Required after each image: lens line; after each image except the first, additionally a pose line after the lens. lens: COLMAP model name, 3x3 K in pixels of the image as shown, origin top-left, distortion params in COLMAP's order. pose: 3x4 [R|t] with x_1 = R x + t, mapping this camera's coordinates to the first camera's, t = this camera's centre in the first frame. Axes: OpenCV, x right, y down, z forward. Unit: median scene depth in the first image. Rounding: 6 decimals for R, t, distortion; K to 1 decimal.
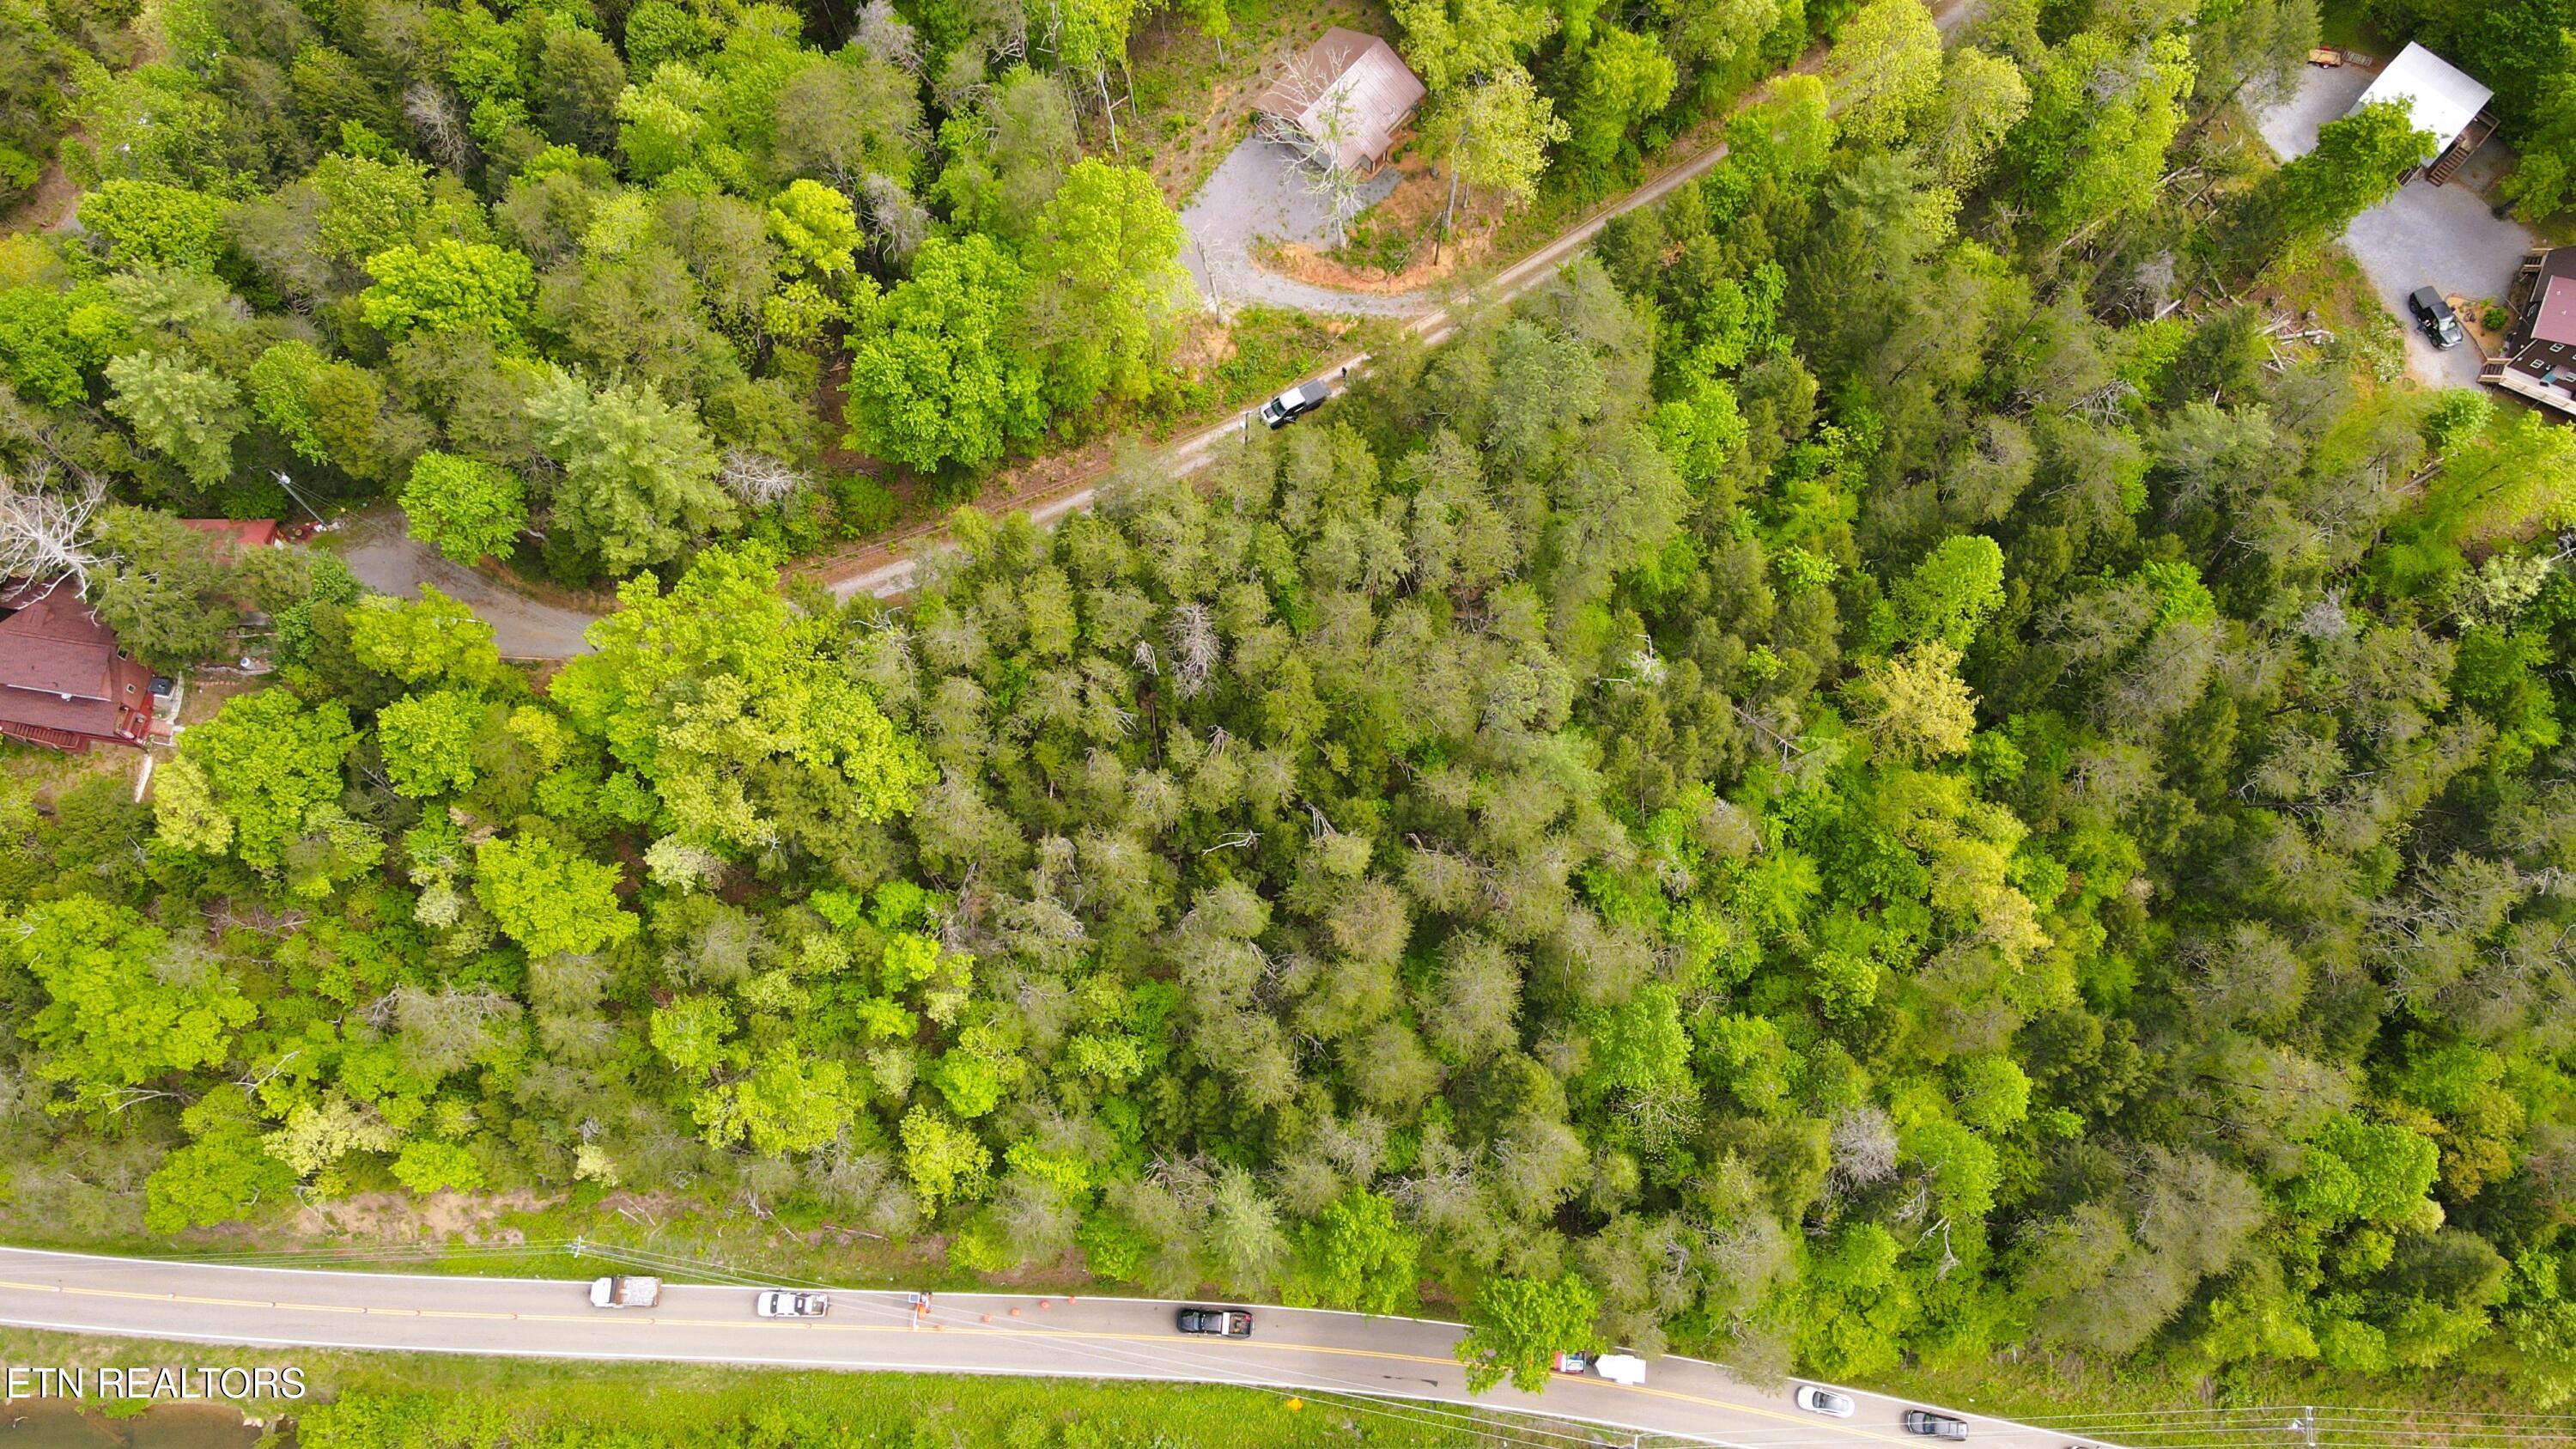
lens RADIAL K [[1874.1, 0, 1288.0], [0, 1874.1, 724.5], [0, 0, 1]] dist [0.034850, 0.000736]
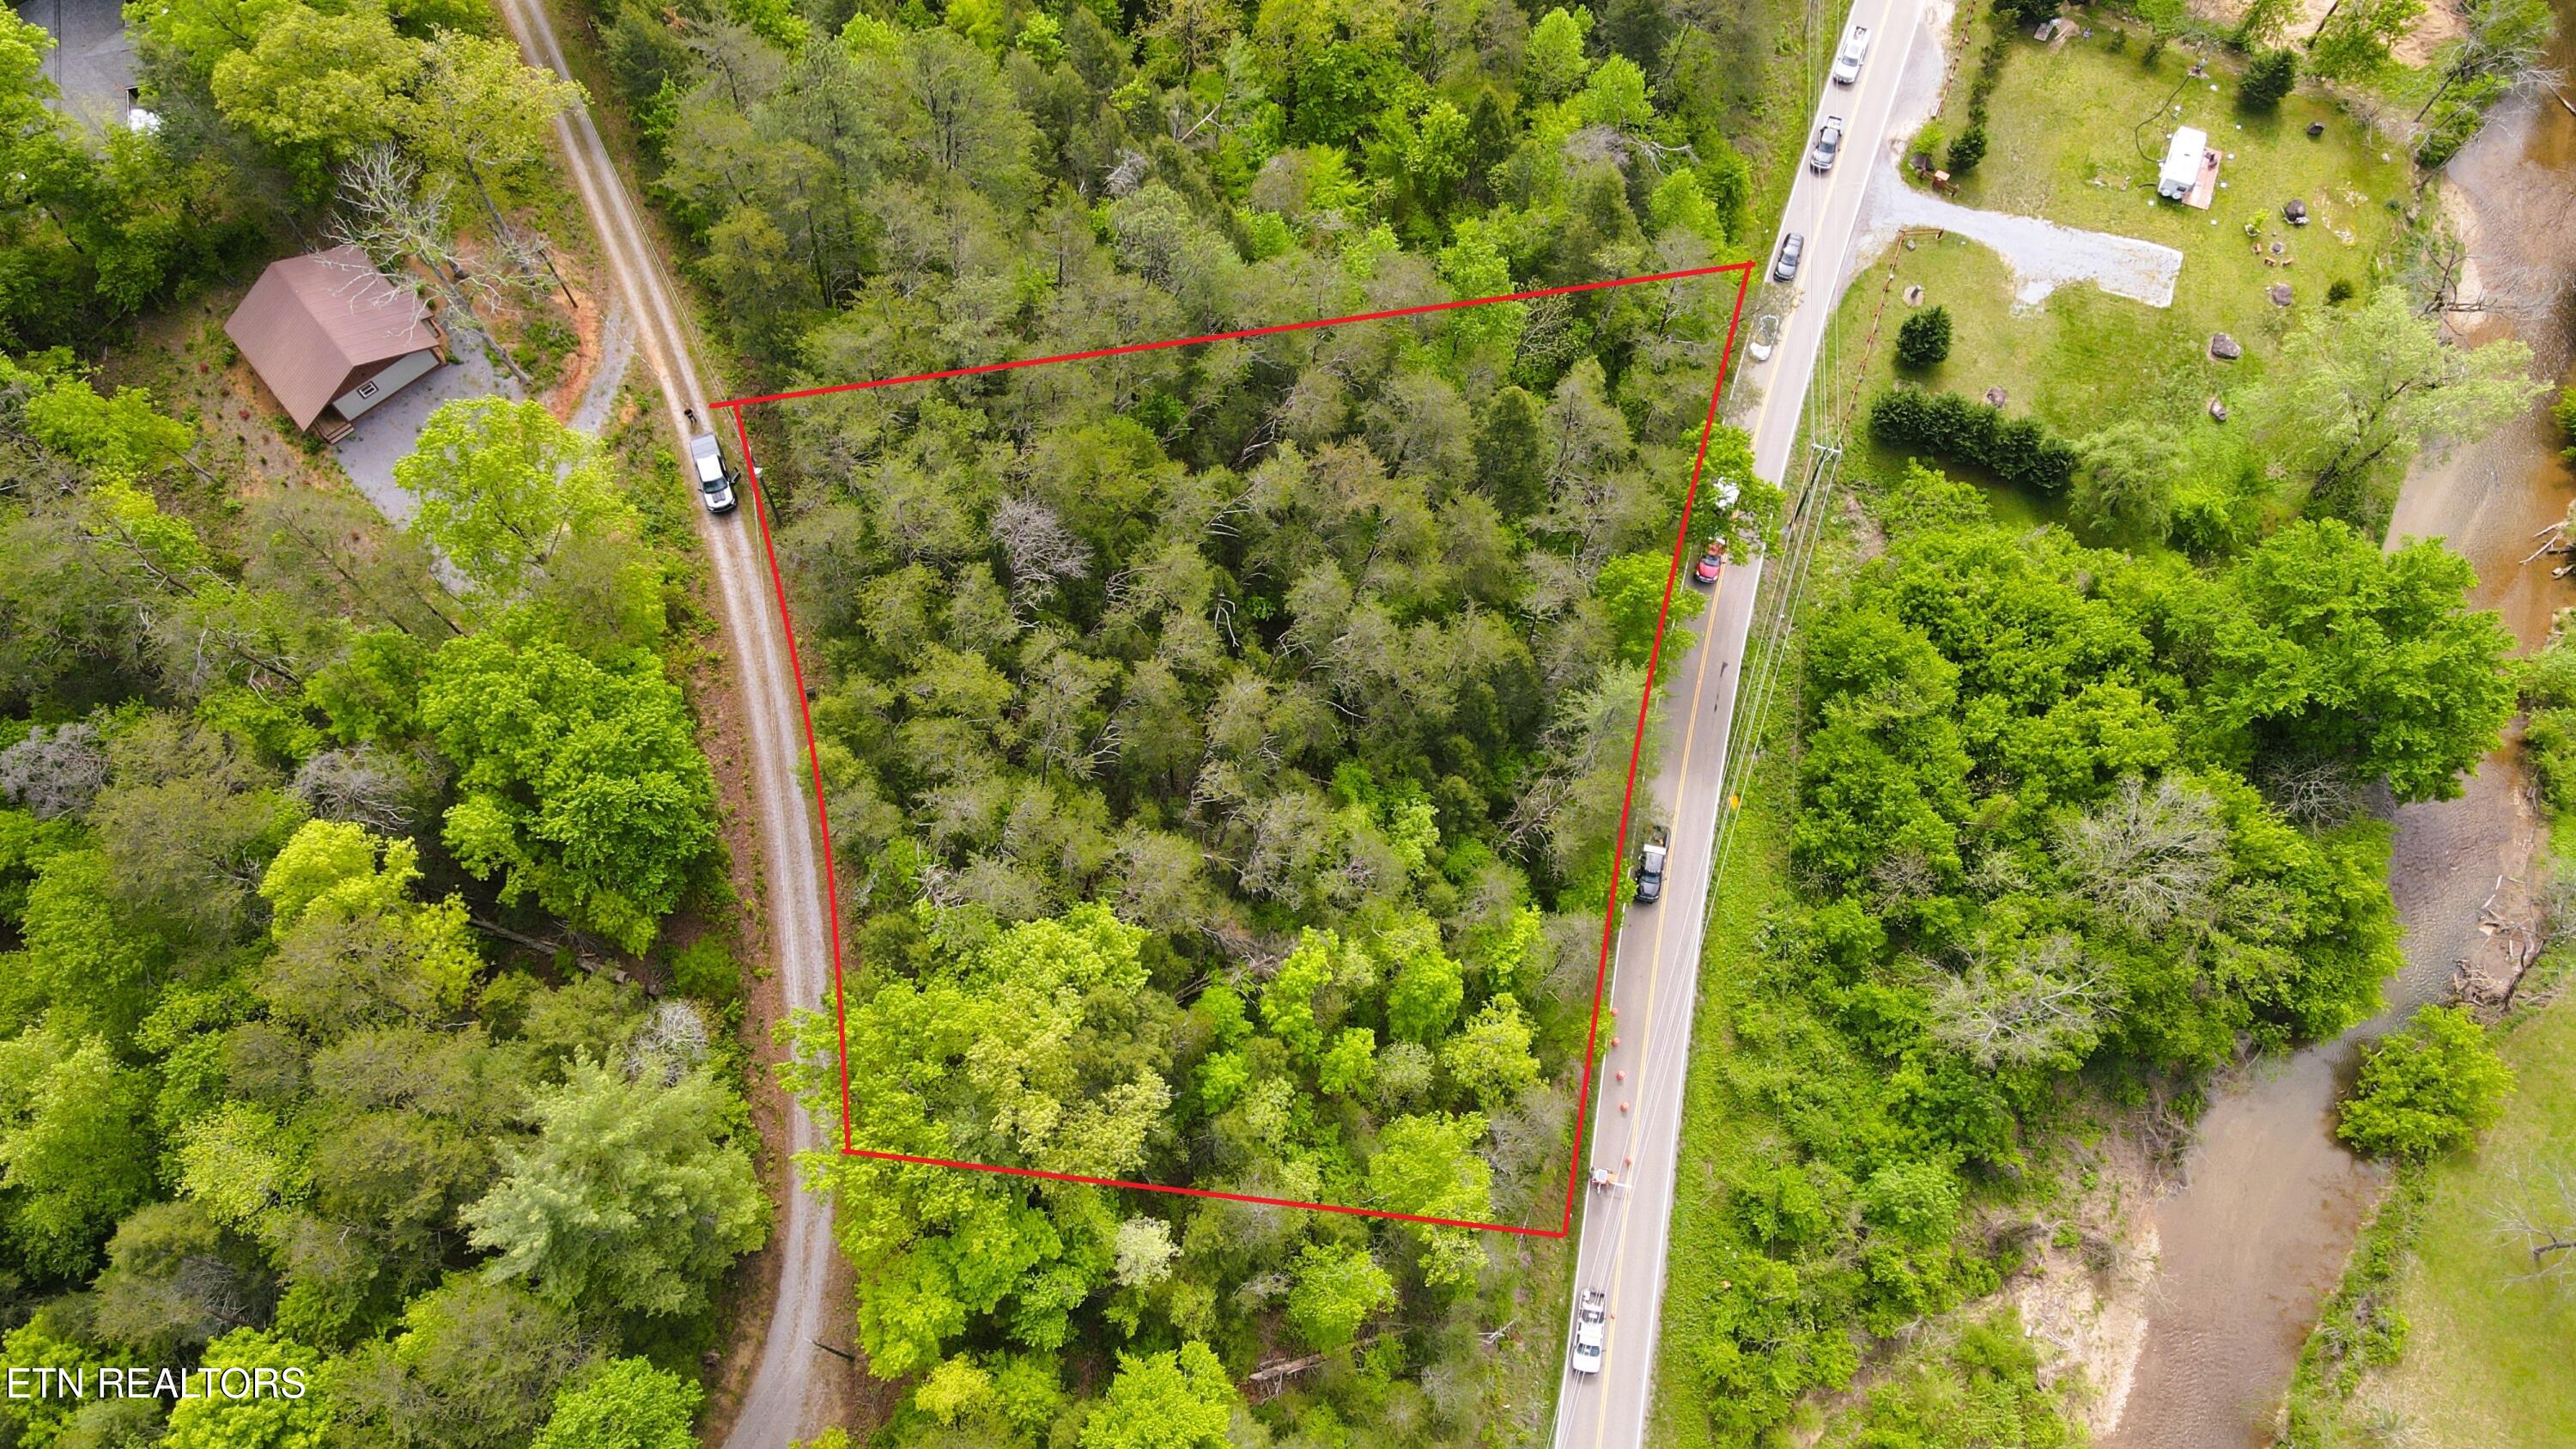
lens RADIAL K [[1874.1, 0, 1288.0], [0, 1874.1, 724.5], [0, 0, 1]] dist [0.034850, 0.000736]
pose [[0.148526, -0.914747, 0.375738, -0.392053], [0.938129, 0.250521, 0.239069, -0.106379], [-0.312817, 0.316983, 0.895359, 0.208369]]
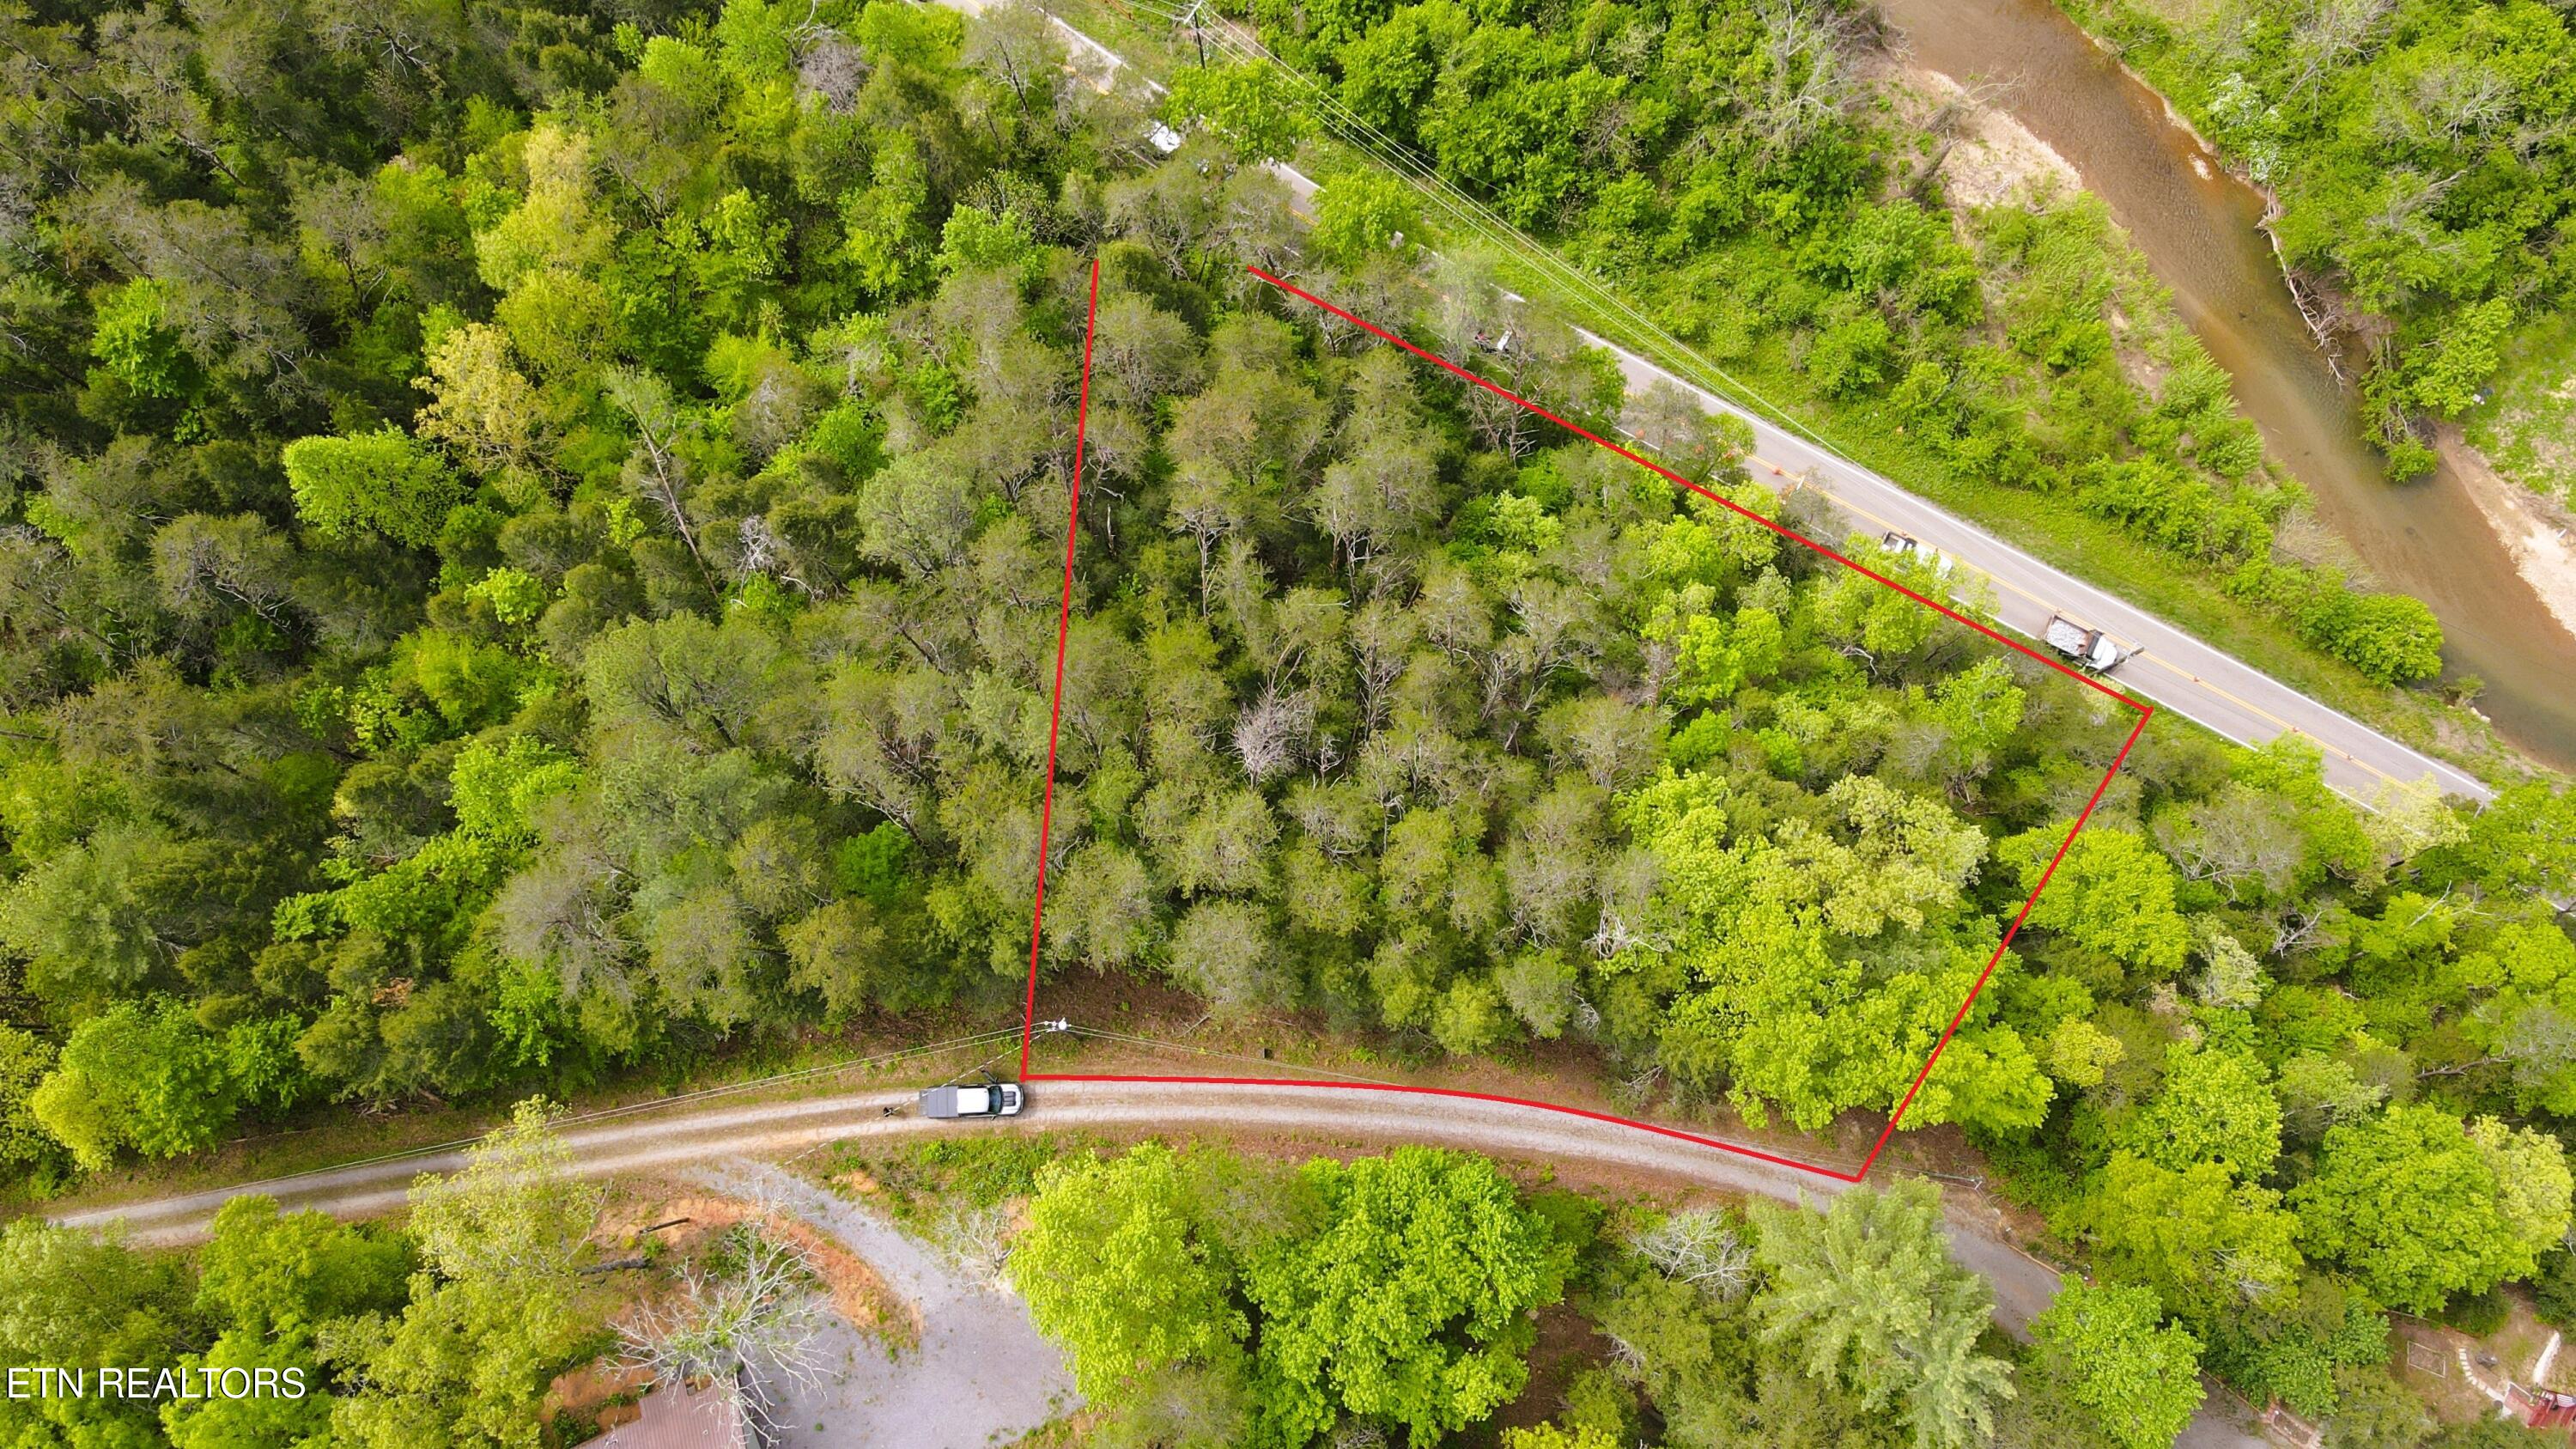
lens RADIAL K [[1876.0, 0, 1294.1], [0, 1876.0, 716.9], [0, 0, 1]] dist [0.029506, -0.001928]
pose [[-0.900795, -0.424160, 0.093042, -0.117680], [0.414049, -0.774372, 0.478446, -0.364879], [-0.130889, 0.469506, 0.873174, 0.291618]]
